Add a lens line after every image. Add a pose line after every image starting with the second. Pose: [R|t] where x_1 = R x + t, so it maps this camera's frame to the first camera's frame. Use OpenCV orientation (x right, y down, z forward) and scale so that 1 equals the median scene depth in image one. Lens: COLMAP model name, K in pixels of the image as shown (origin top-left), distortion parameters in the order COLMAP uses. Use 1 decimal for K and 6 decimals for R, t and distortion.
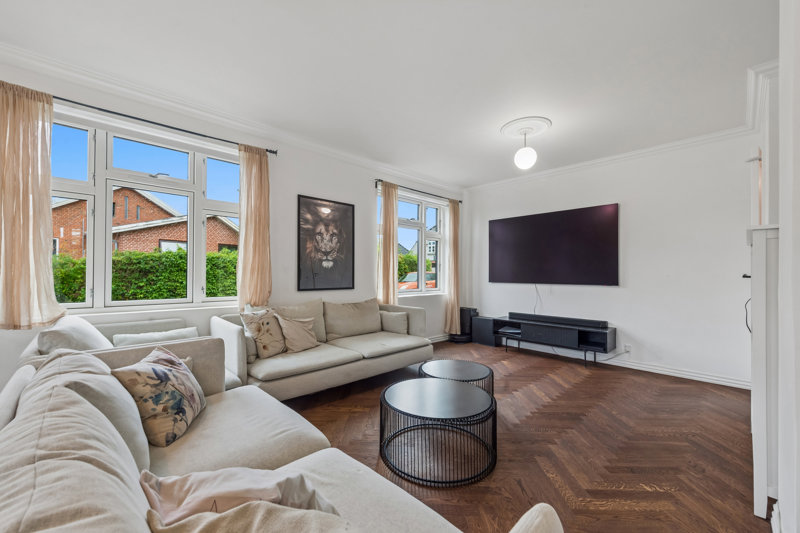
lens RADIAL K [[315.0, 0, 403.2], [0, 315.0, 271.4], [0, 0, 1]] dist [0.009925, -0.000228]
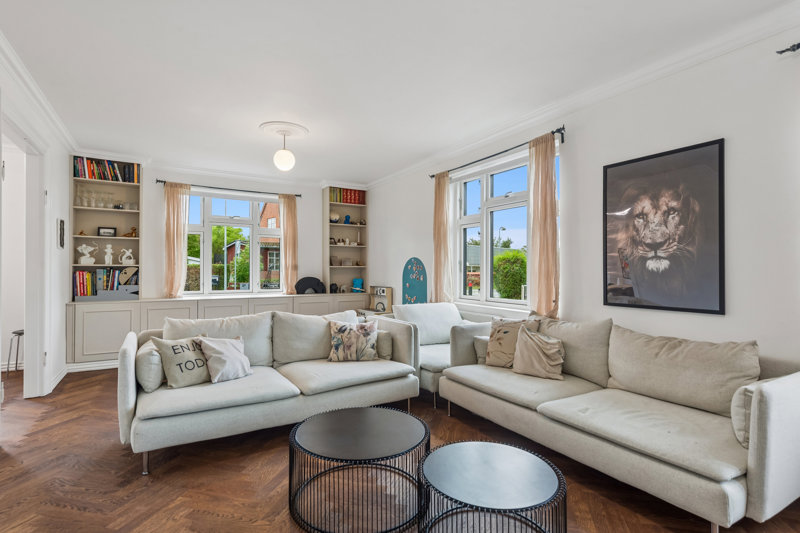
lens RADIAL K [[399.3, 0, 400.0], [0, 399.3, 266.5], [0, 0, 1]] dist [0.020217, -0.000282]
pose [[-0.227440, -0.013533, -0.973698, 0.586349], [0.001355, 0.999898, -0.014214, -0.009748], [0.973791, -0.004552, -0.227398, 0.708426]]
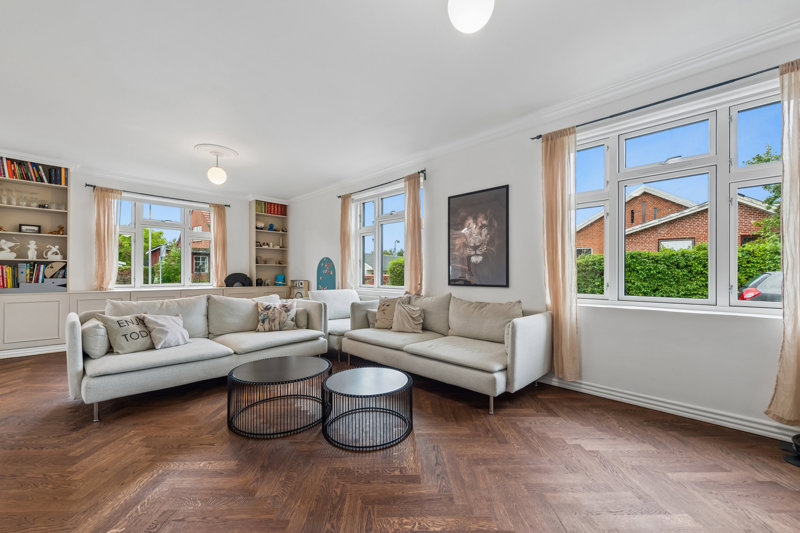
lens RADIAL K [[315.0, 0, 403.2], [0, 315.0, 271.4], [0, 0, 1]] dist [0.009925, -0.000228]
pose [[0.038400, -0.011581, -0.999195, 0.695606], [0.002551, 0.999931, -0.011491, 0.024317], [0.999259, -0.002108, 0.038427, 0.744354]]
